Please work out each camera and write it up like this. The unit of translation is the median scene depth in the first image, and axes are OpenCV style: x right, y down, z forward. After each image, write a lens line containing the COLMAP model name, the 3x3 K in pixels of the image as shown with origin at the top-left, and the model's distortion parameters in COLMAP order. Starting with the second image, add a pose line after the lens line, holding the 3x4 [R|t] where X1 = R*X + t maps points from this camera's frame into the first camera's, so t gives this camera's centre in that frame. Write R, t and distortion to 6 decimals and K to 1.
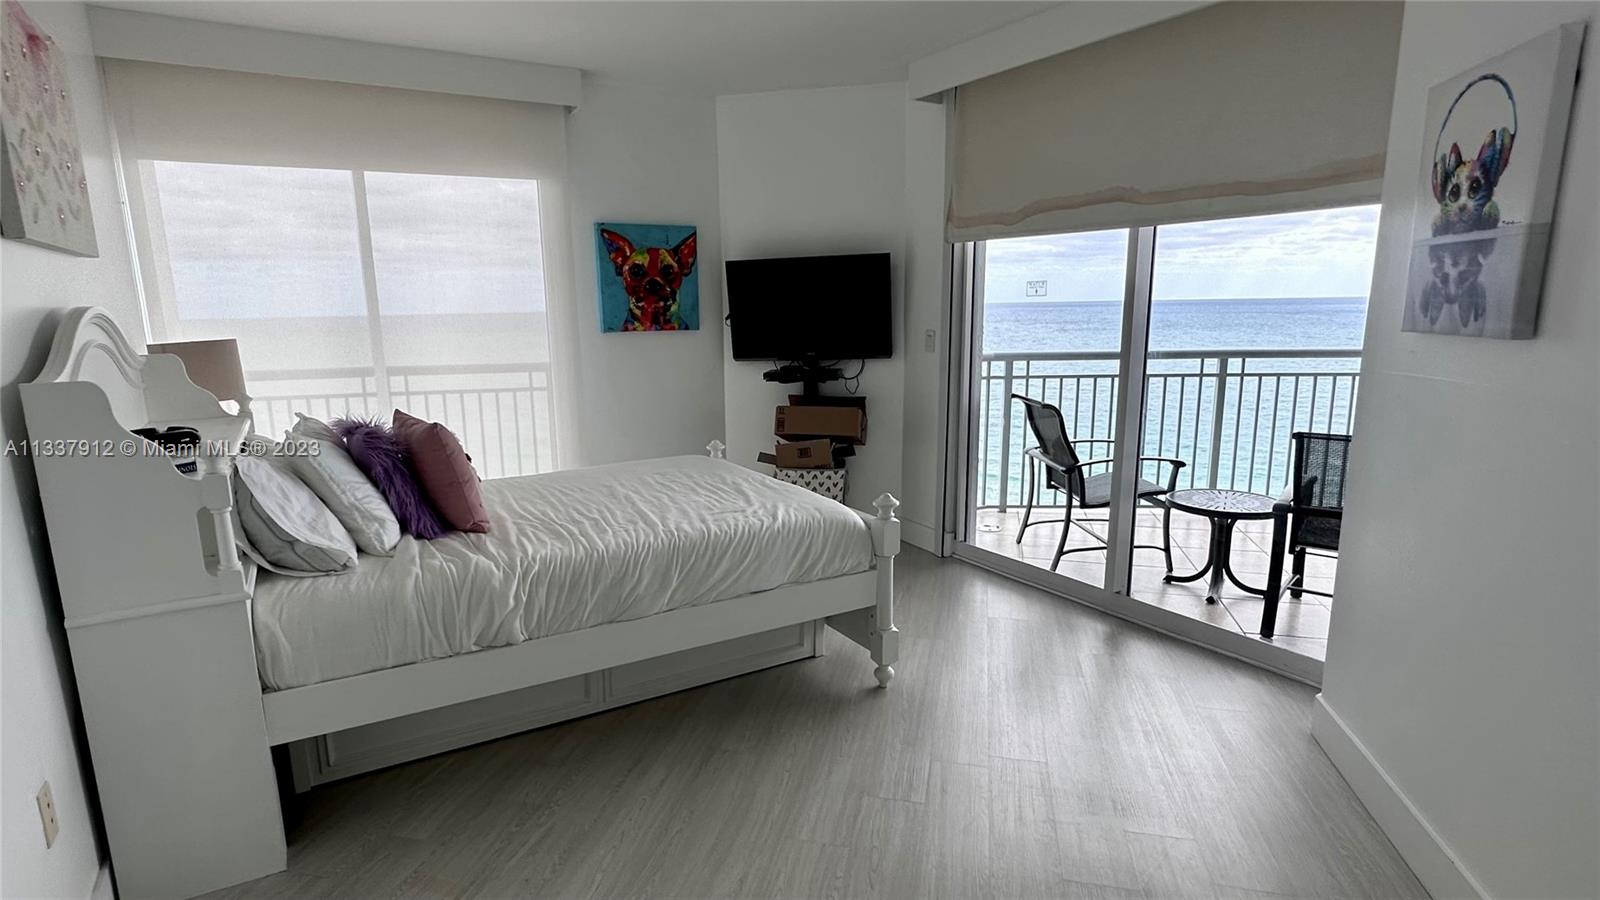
lens RADIAL K [[824.6, 0, 768.6], [0, 824.6, 476.0], [0, 0, 1]] dist [0.000038, 0.000377]
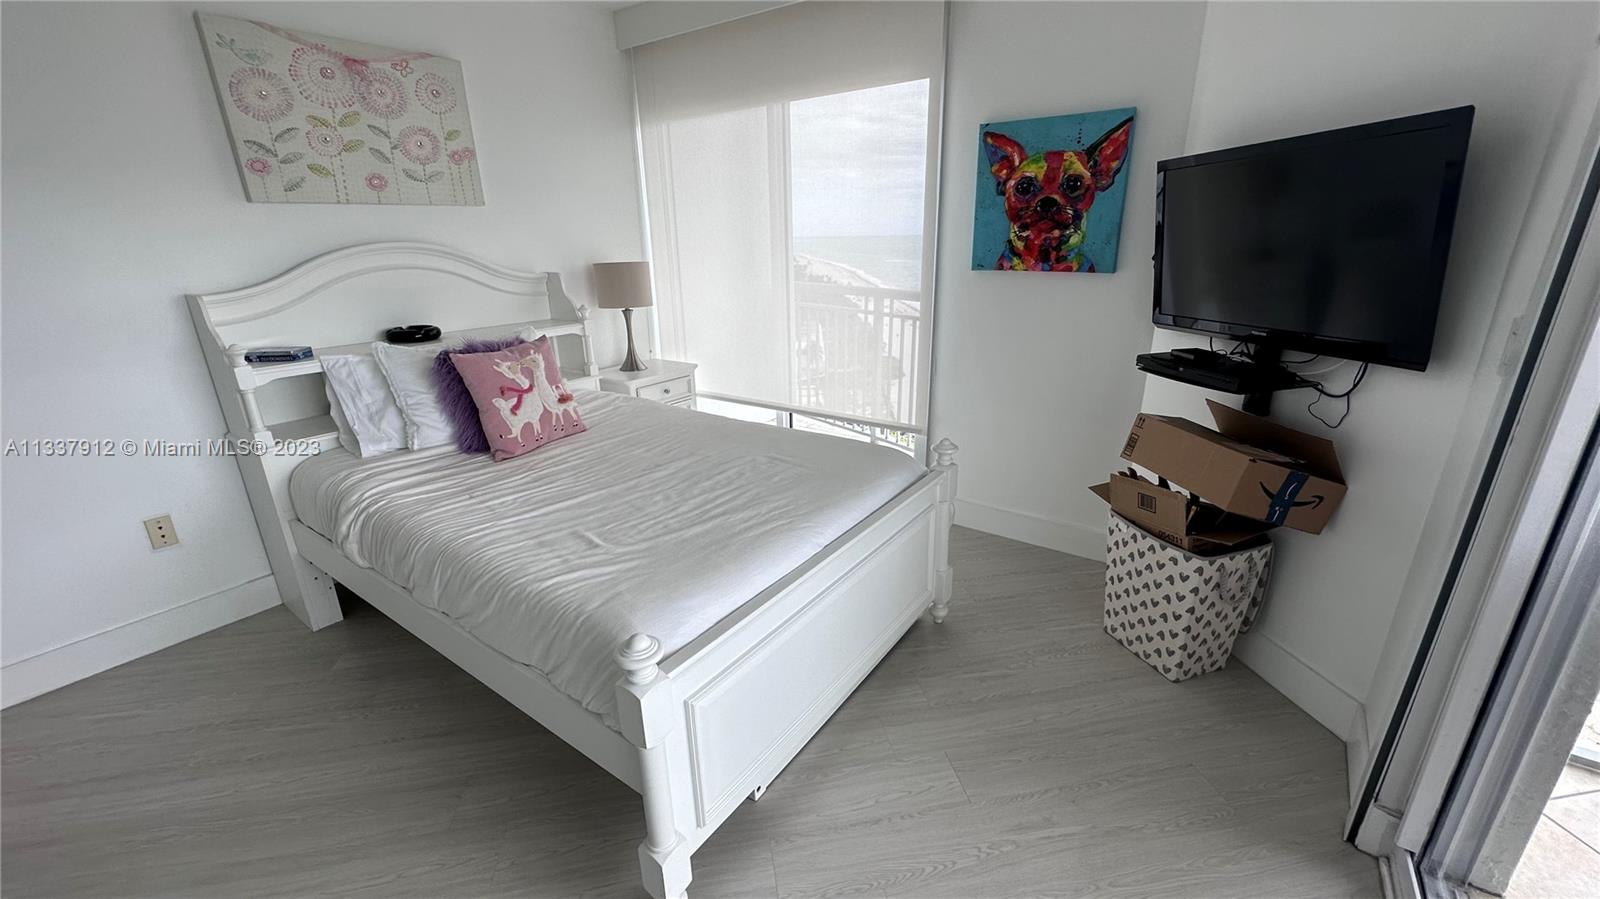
lens RADIAL K [[637.7, 0, 800.0], [0, 637.7, 449.5], [0, 0, 1]] dist [-0.000869, 0.000550]
pose [[0.413192, 0.302534, -0.858921, 0.316683], [-0.175273, 0.951987, 0.250997, -0.133845], [0.893617, 0.046836, 0.446380, 0.579897]]
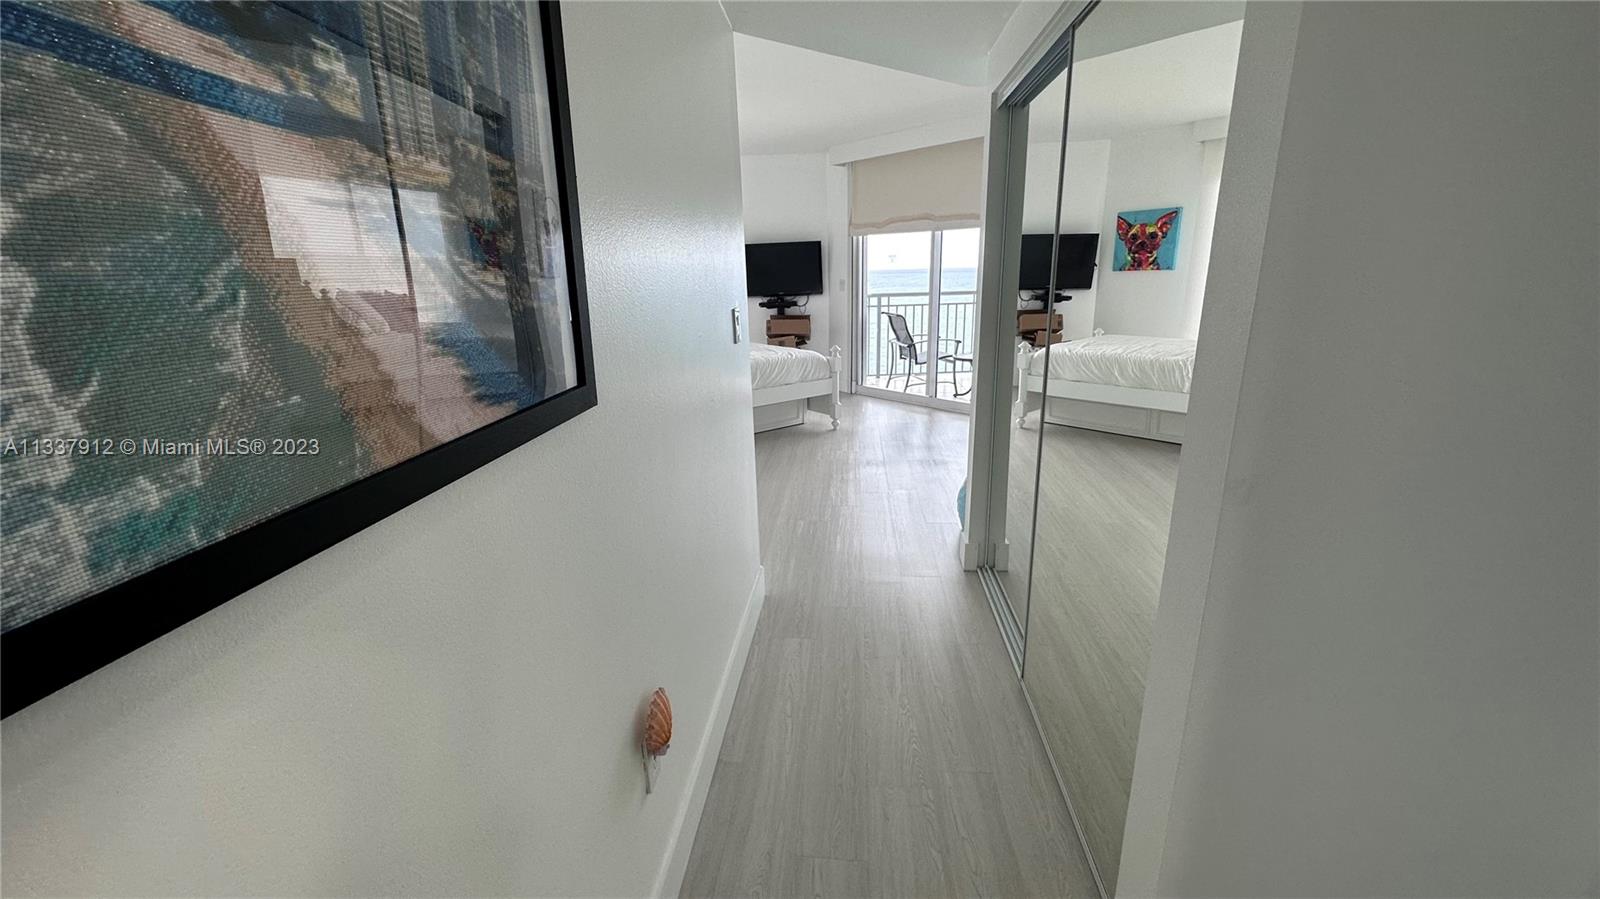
lens RADIAL K [[637.7, 0, 800.0], [0, 637.7, 449.5], [0, 0, 1]] dist [-0.000869, 0.000550]
pose [[0.985345, -0.051304, 0.162677, -0.175706], [0.039658, 0.996466, 0.074051, 0.114514], [-0.165901, -0.066514, 0.983897, -0.532409]]
